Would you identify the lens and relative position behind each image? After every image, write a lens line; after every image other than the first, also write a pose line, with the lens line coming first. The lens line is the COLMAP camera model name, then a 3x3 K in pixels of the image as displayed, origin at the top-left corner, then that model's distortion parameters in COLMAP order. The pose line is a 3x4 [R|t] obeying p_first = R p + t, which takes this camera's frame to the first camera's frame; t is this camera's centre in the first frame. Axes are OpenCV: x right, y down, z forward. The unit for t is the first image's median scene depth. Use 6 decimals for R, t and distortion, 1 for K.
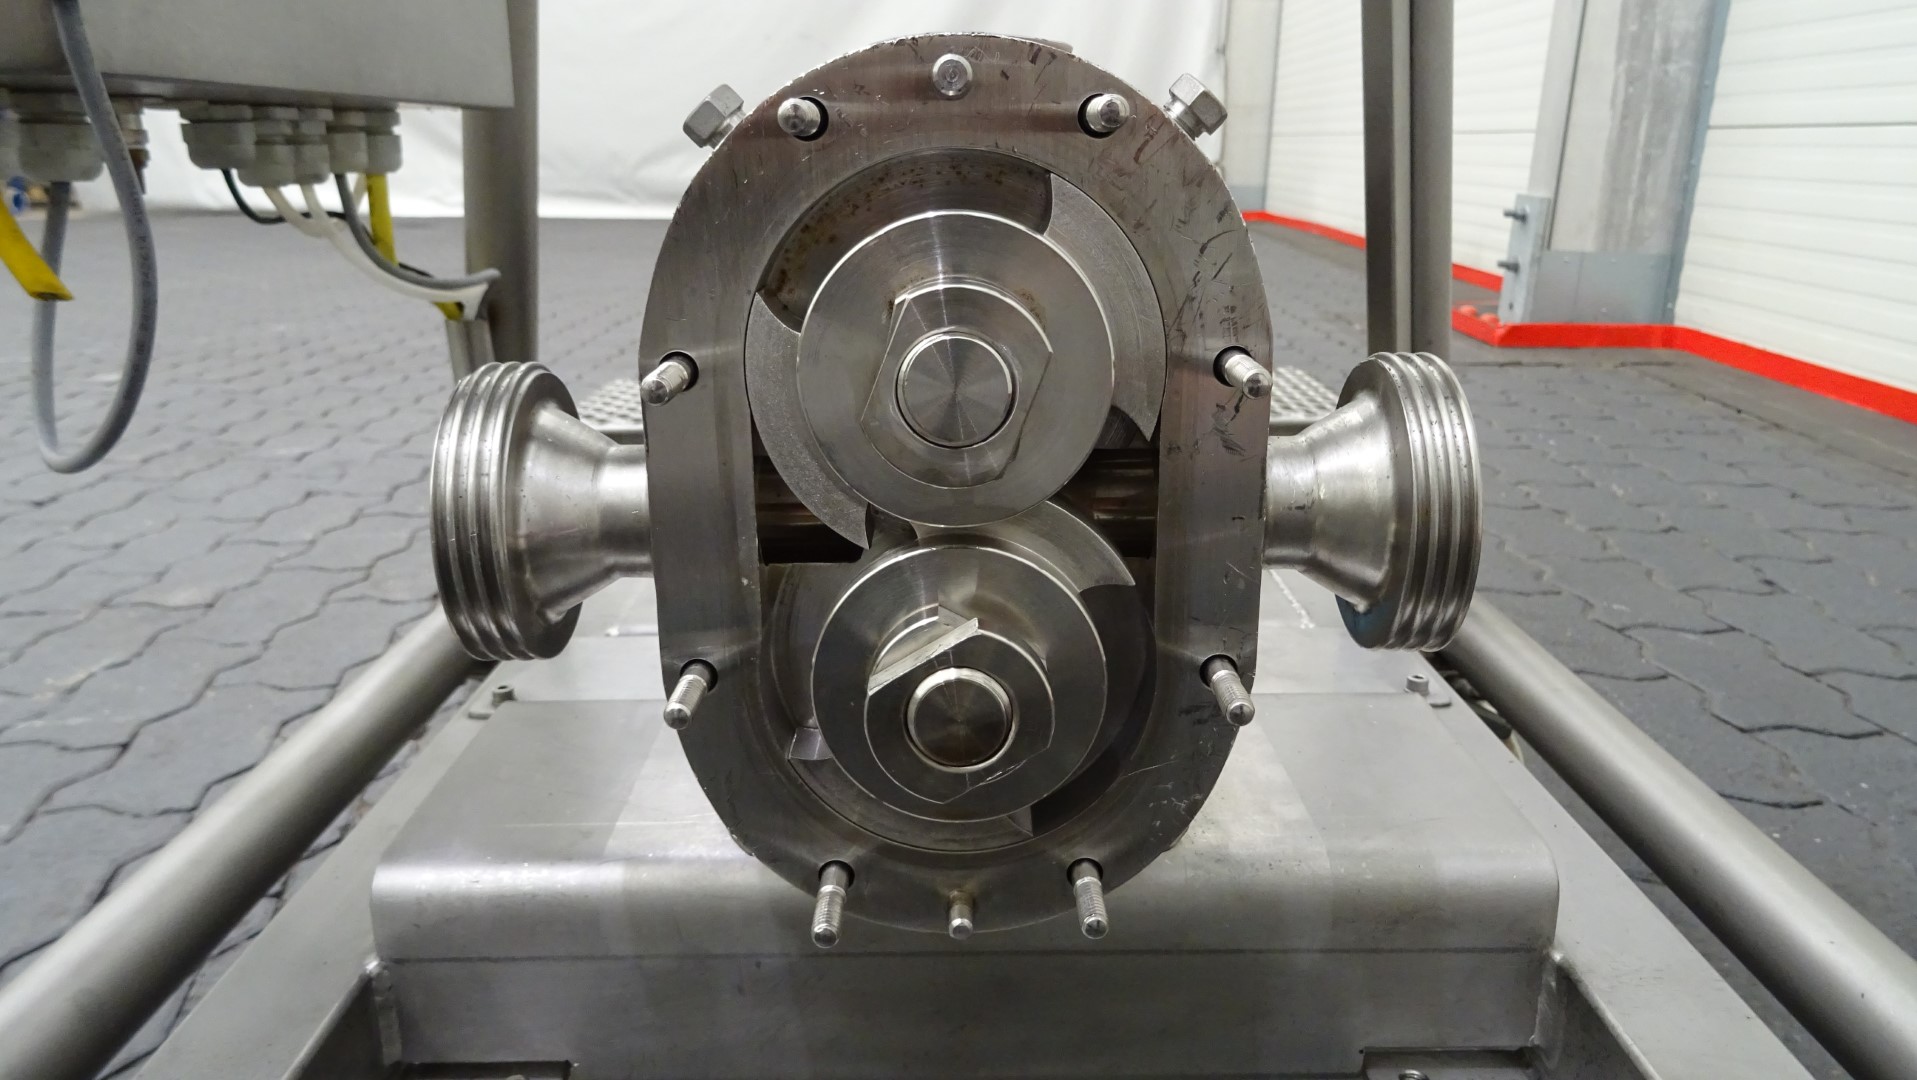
lens RADIAL K [[1379.1, 0, 950.2], [0, 1379.1, 511.5], [0, 0, 1]] dist [0.000829, -0.003727]
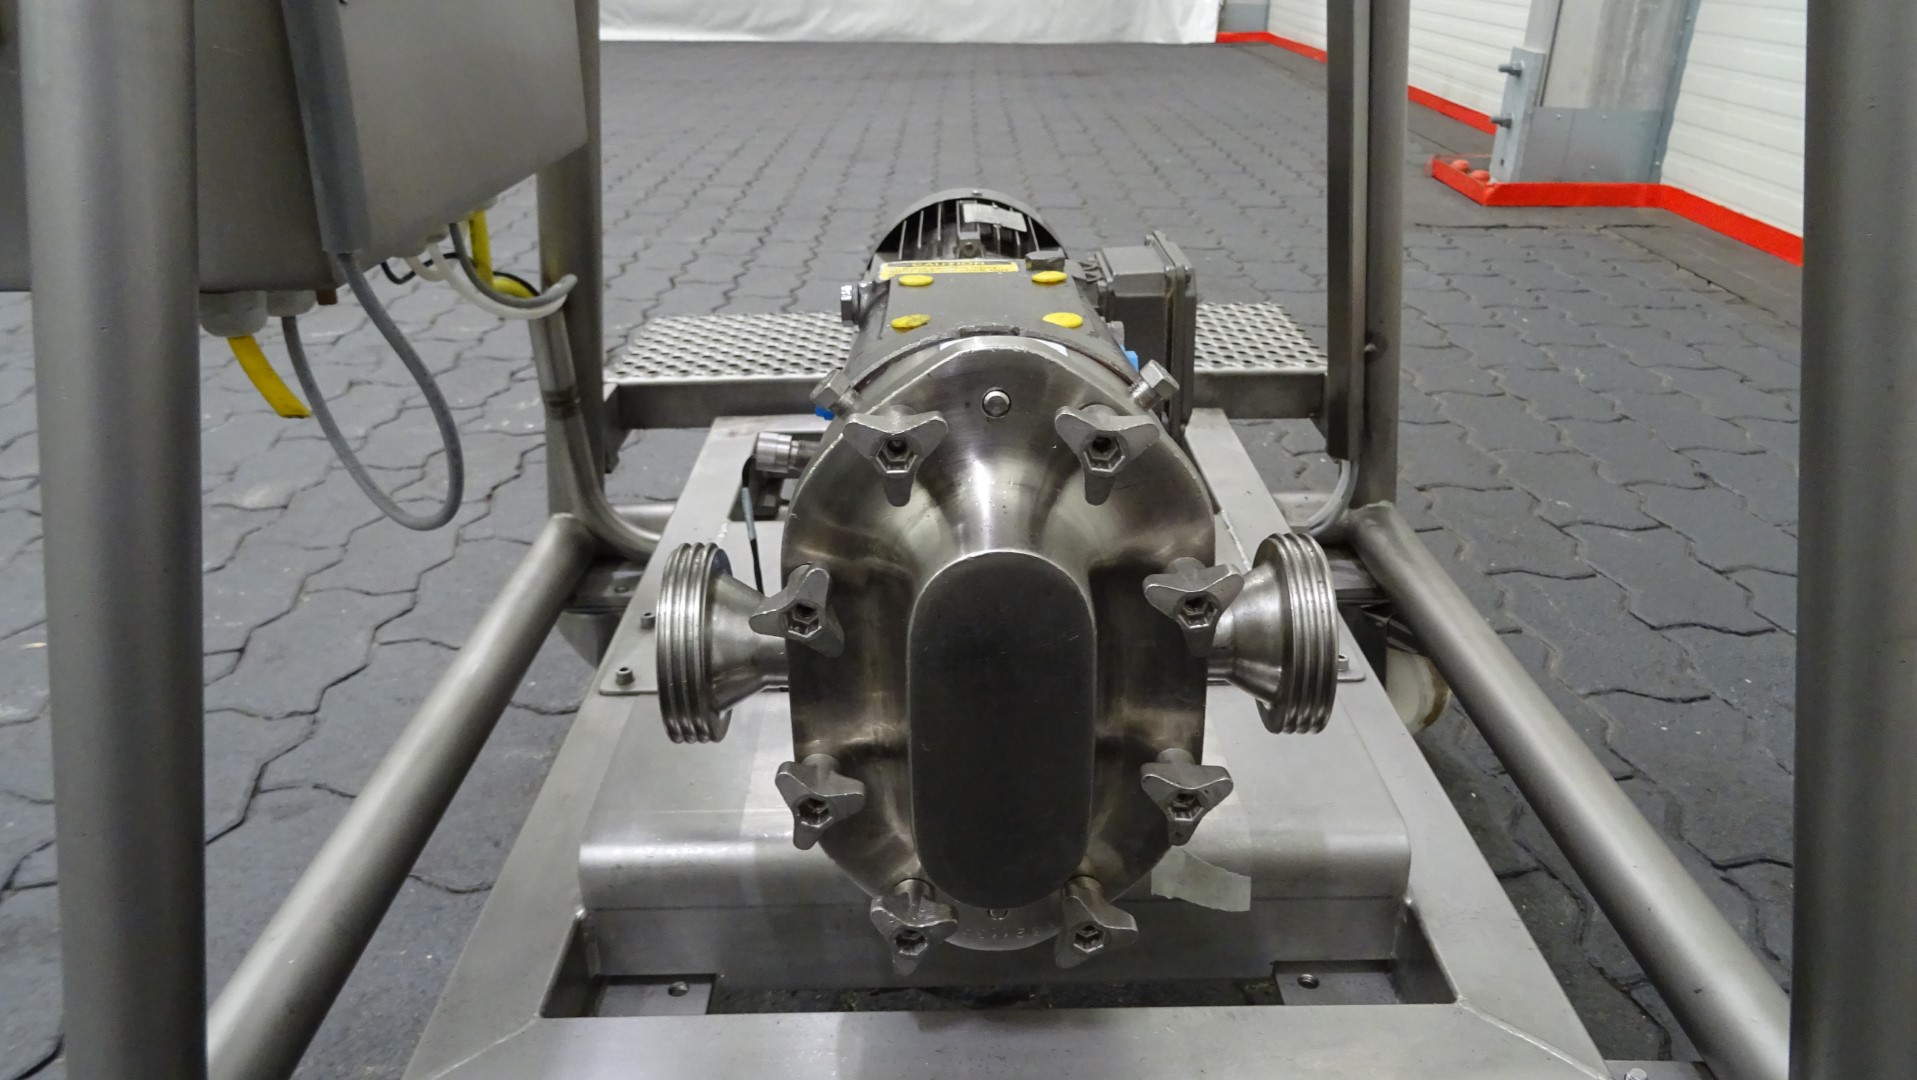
lens RADIAL K [[1379.1, 0, 950.2], [0, 1379.1, 511.5], [0, 0, 1]] dist [0.000829, -0.003727]
pose [[0.999981, -0.005406, 0.003068, -0.009344], [0.004962, 0.991545, 0.129665, -0.066775], [-0.003743, -0.129647, 0.991553, -0.091482]]
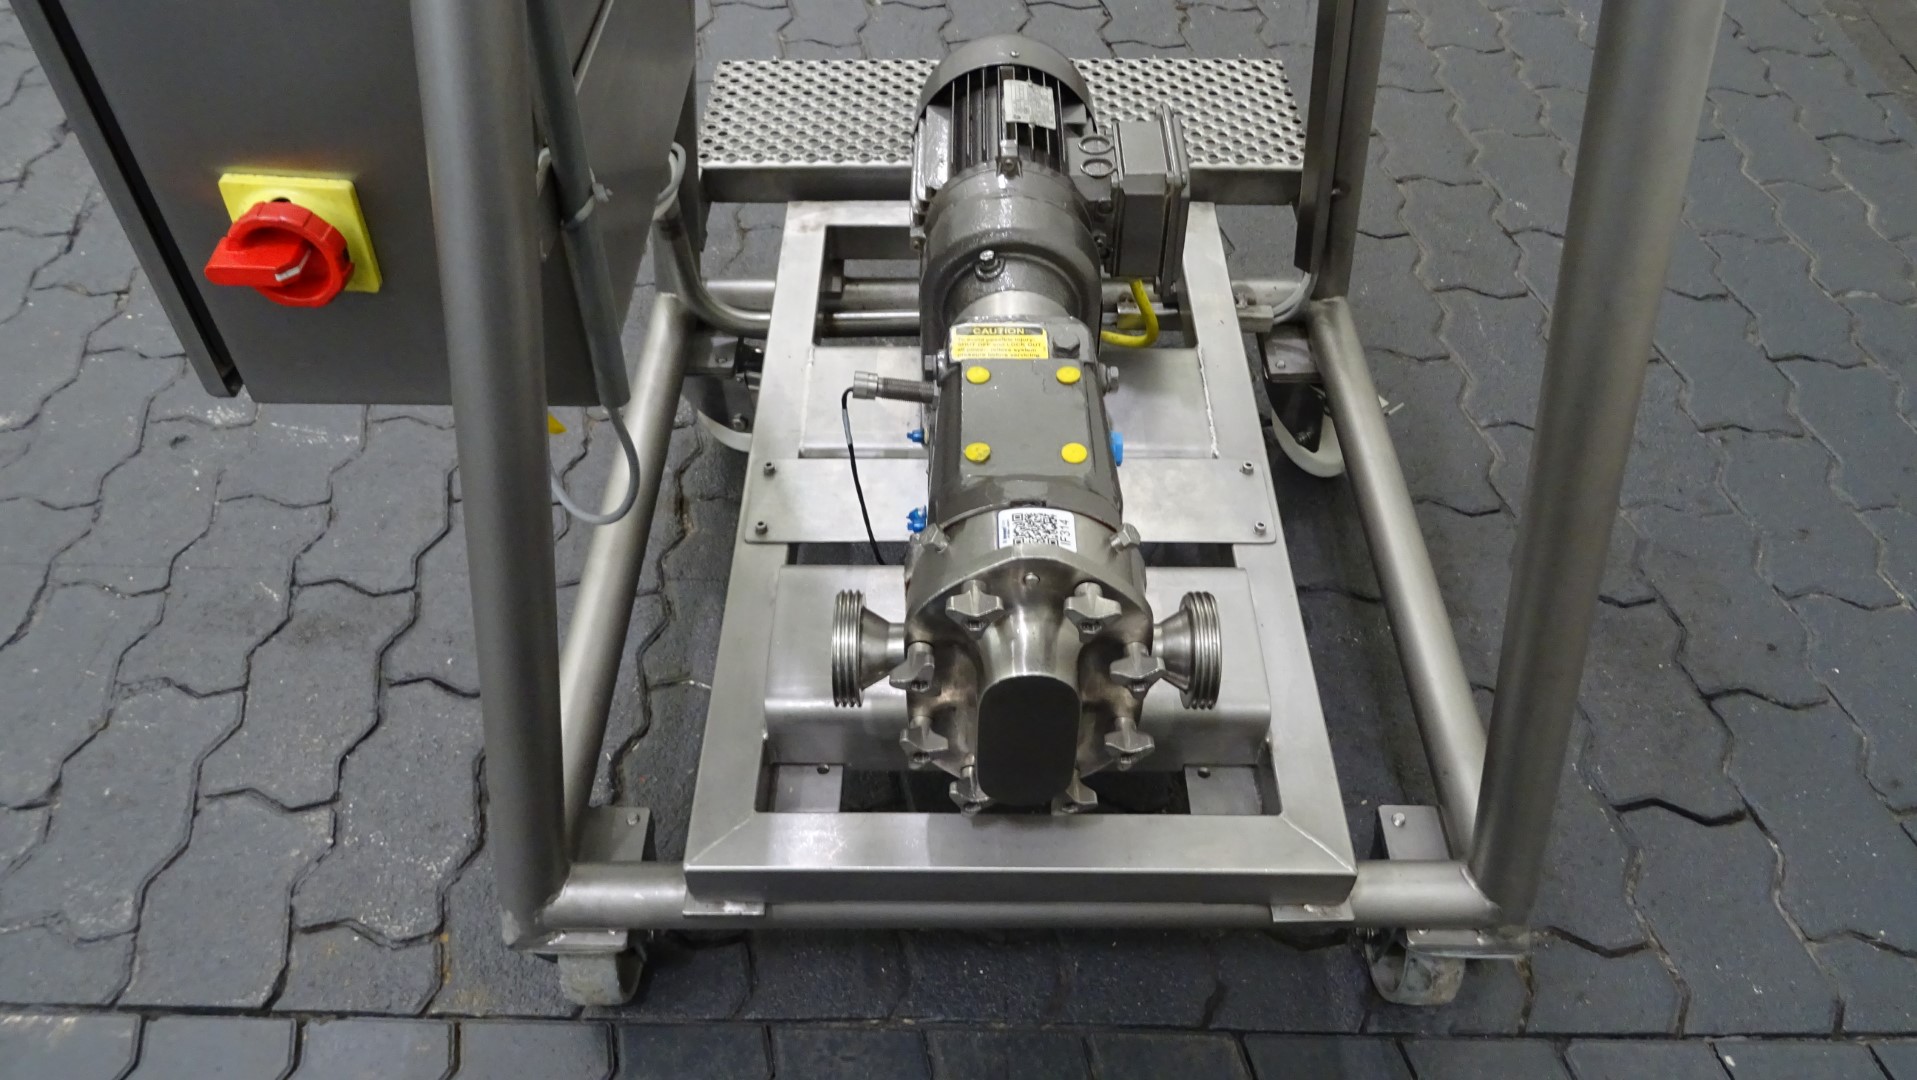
lens RADIAL K [[1379.1, 0, 950.2], [0, 1379.1, 511.5], [0, 0, 1]] dist [0.000829, -0.003727]
pose [[0.999922, 0.012486, -0.000543, -0.026244], [-0.010507, 0.863363, 0.504474, -0.299191], [0.006767, -0.504429, 0.863427, -0.211166]]
